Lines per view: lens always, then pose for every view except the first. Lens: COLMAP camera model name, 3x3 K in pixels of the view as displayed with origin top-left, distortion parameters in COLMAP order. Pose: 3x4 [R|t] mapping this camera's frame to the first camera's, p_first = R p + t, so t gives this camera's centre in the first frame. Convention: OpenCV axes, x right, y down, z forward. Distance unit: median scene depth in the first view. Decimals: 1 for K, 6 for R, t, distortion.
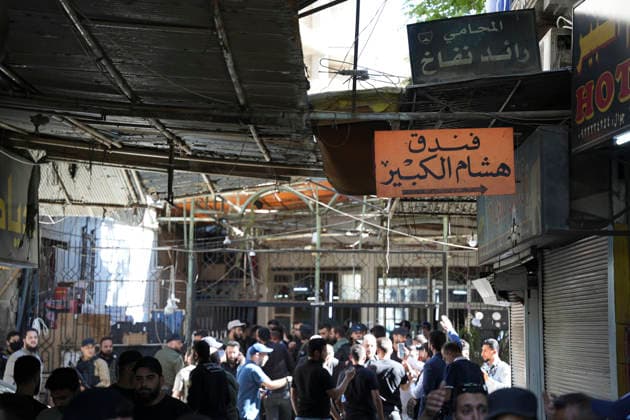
lens RADIAL K [[1188.4, 0, 318.6], [0, 1188.4, 212.2], [0, 0, 1]] dist [0.278987, 0.160486]
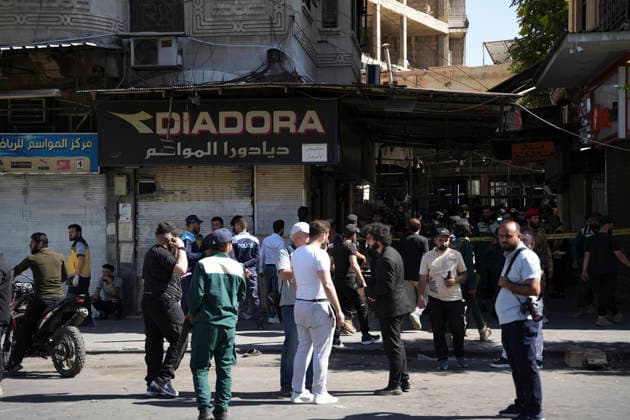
lens RADIAL K [[1070.4, 0, 316.5], [0, 1070.4, 210.9], [0, 0, 1]] dist [0.192616, 0.229313]
pose [[0.996004, -0.012013, -0.088500, -0.181226], [0.019625, 0.996132, 0.085649, -0.116987], [0.087129, -0.087044, 0.992387, -1.611834]]
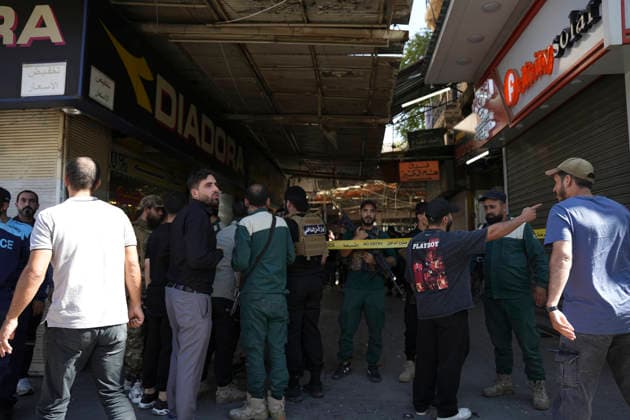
lens RADIAL K [[473.1, 0, 315.0], [0, 473.1, 209.7], [0, 0, 1]] dist [-0.111037, -0.000324]
pose [[0.997296, -0.025289, -0.068998, -0.084470], [0.025553, 0.999669, 0.002954, 0.047149], [0.068901, -0.004709, 0.997612, -0.314045]]
